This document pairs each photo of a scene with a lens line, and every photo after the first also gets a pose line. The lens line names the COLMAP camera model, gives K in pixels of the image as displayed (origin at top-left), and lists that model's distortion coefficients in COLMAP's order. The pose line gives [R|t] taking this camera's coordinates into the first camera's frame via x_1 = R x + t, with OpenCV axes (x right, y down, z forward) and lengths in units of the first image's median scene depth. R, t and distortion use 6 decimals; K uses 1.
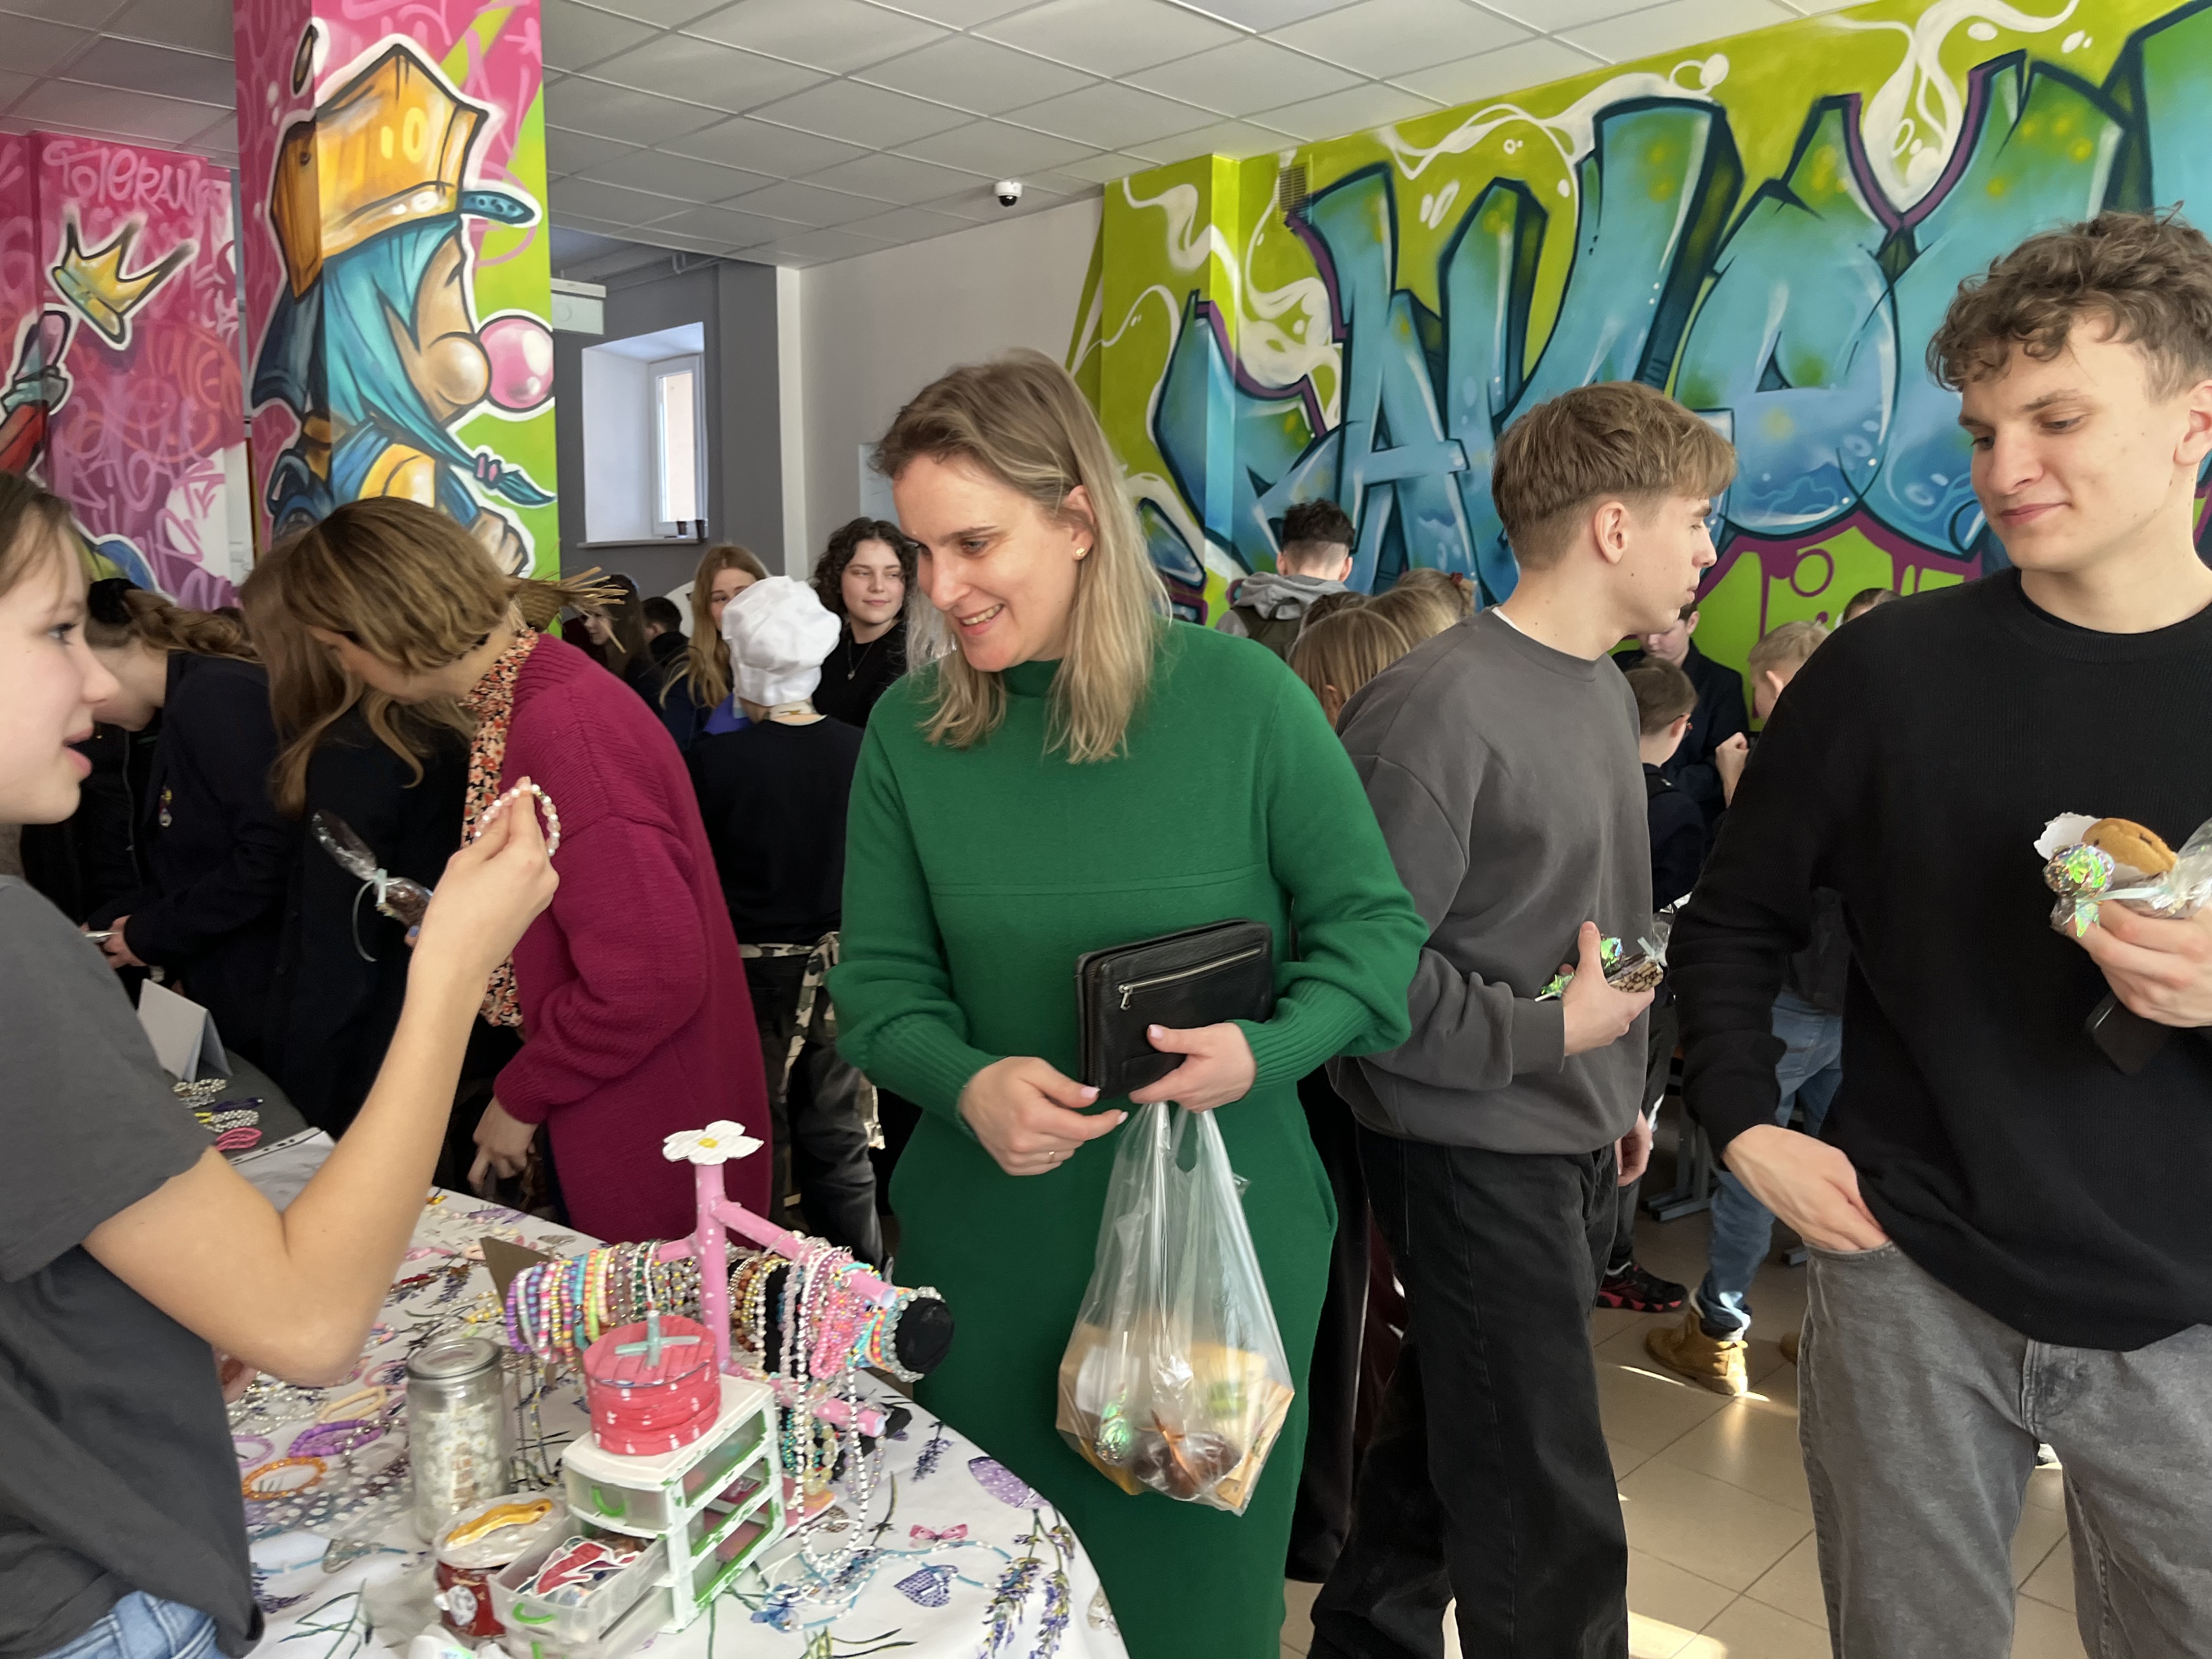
lens RADIAL K [[1675.3, 0, 1104.5], [0, 1675.3, 831.1], [0, 0, 1]] dist [-0.015940, -0.025687]
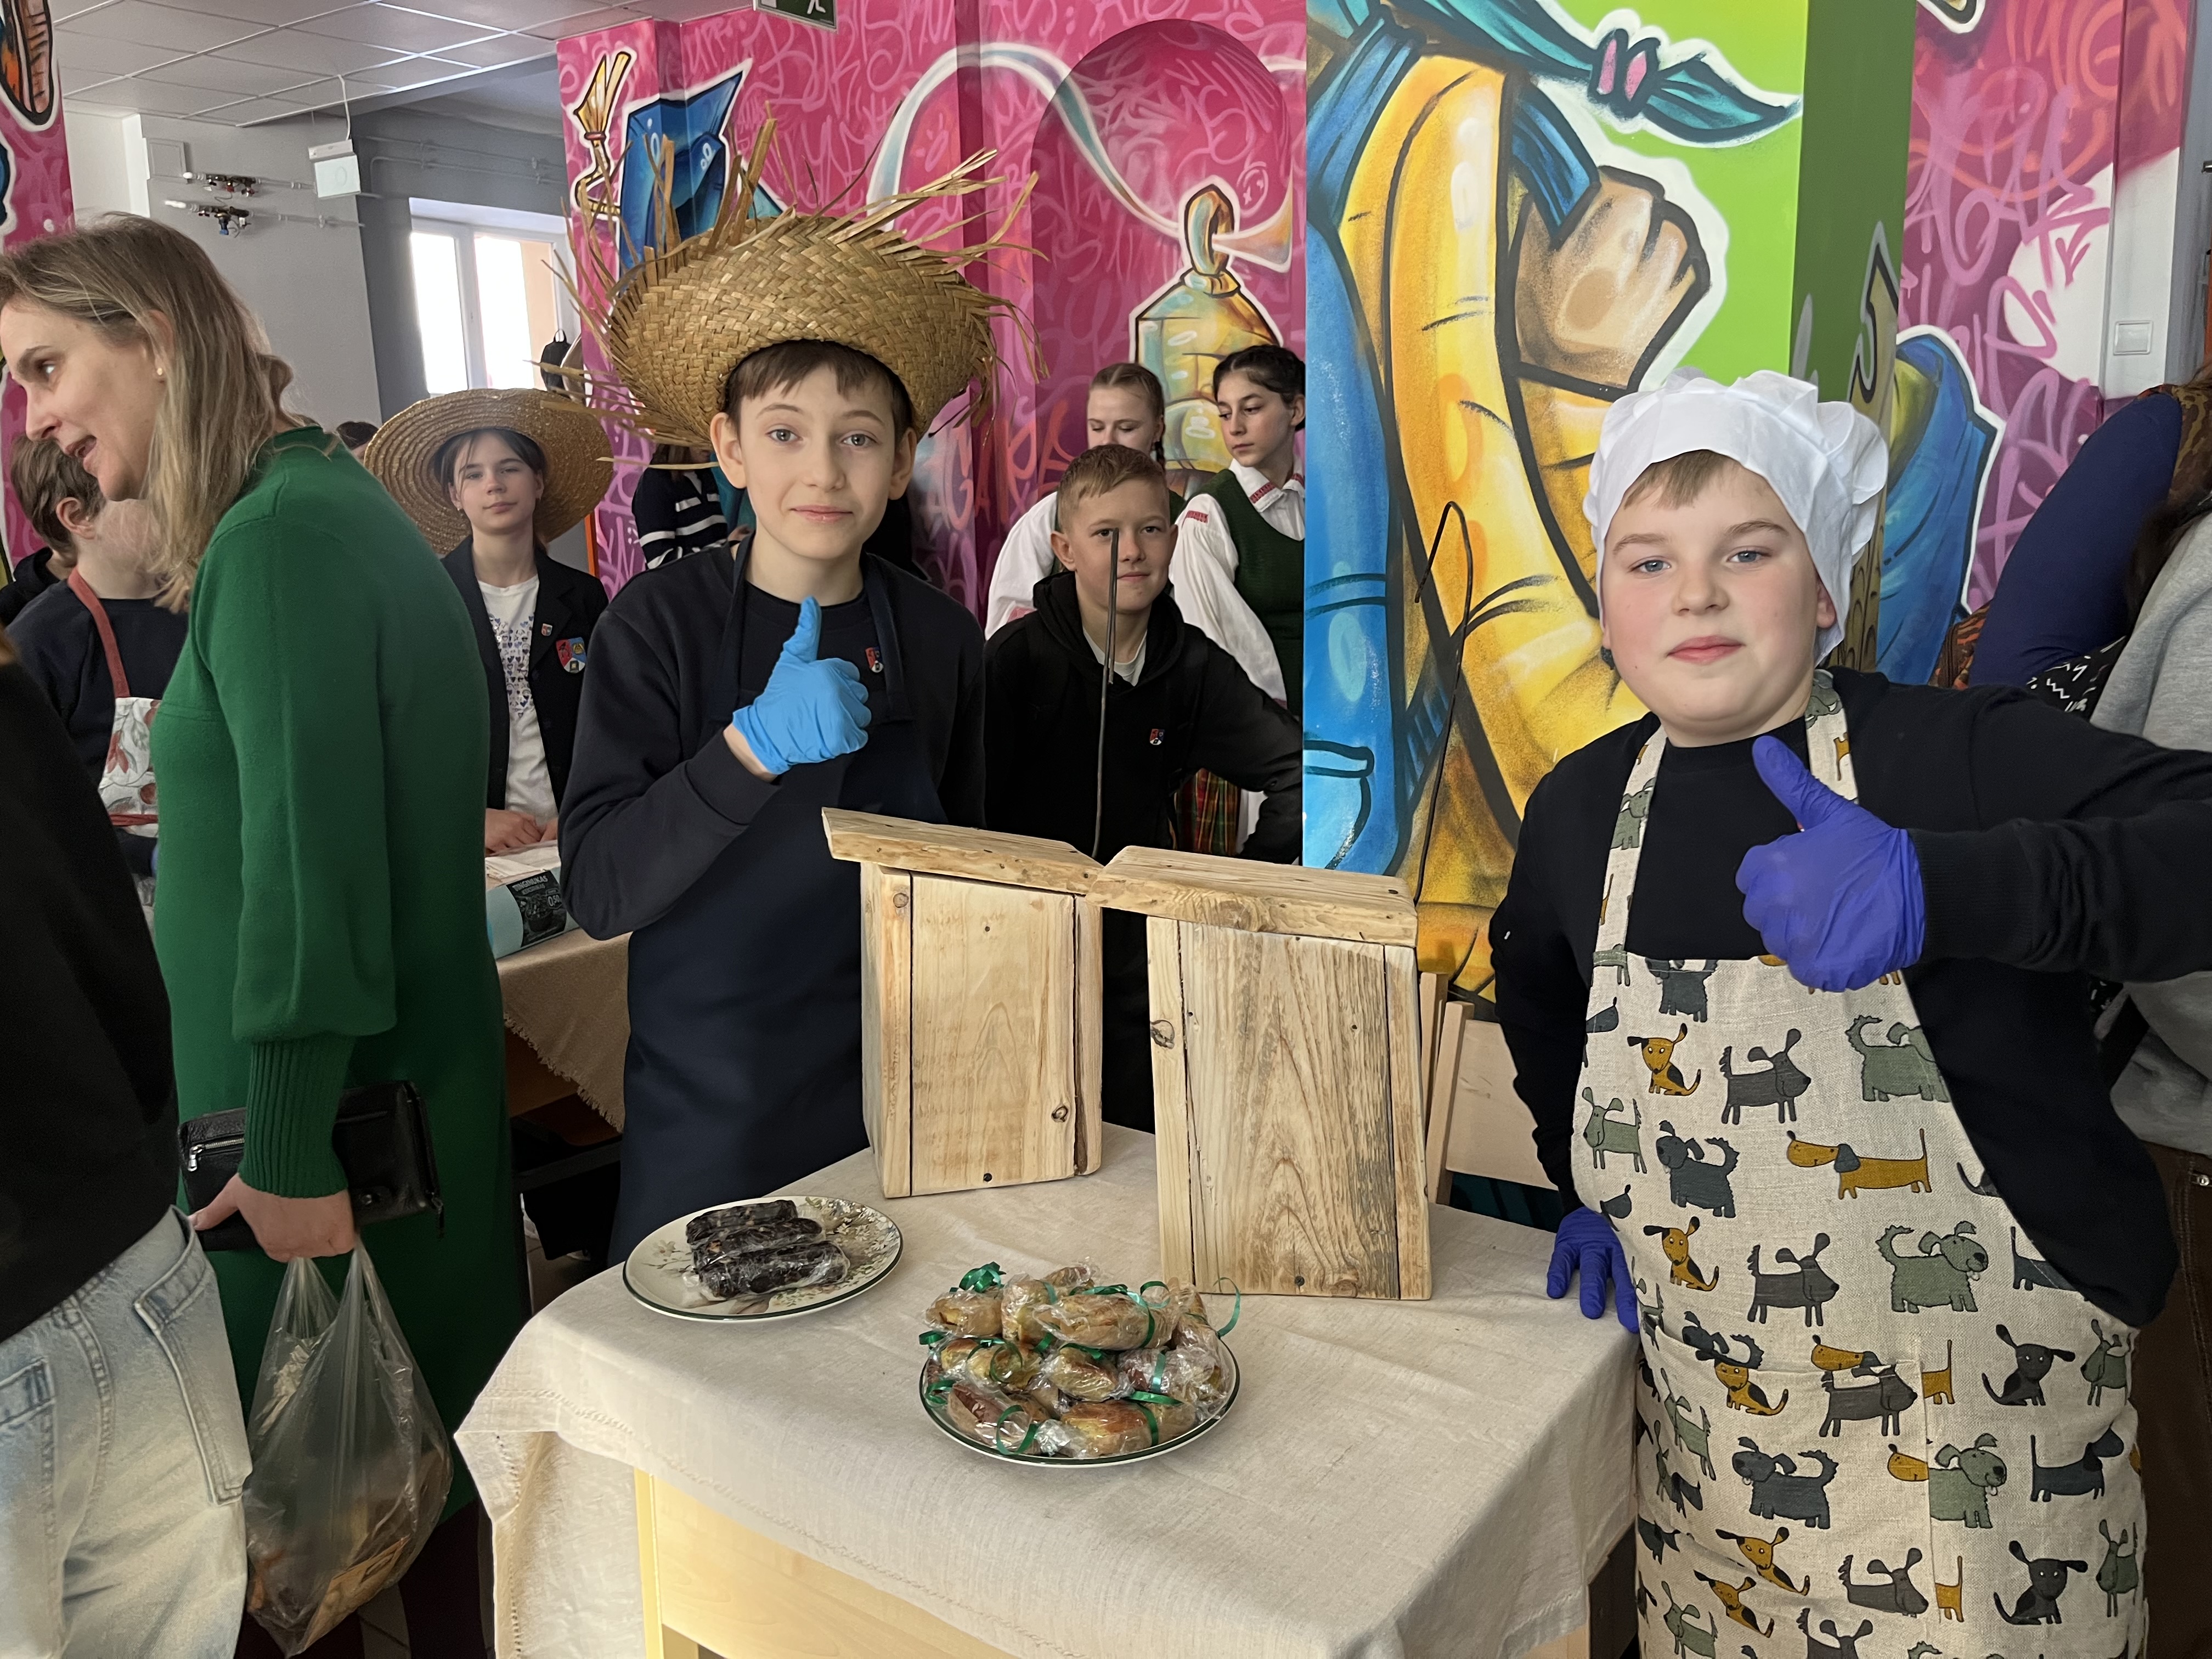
lens RADIAL K [[1675.3, 0, 1104.1], [0, 1675.3, 834.5], [0, 0, 1]] dist [-0.015940, -0.025687]
pose [[0.184428, 0.190271, -0.964253, 0.025966], [-0.096649, 0.979838, 0.174861, -0.062657], [0.978082, 0.060944, 0.199099, 0.552943]]
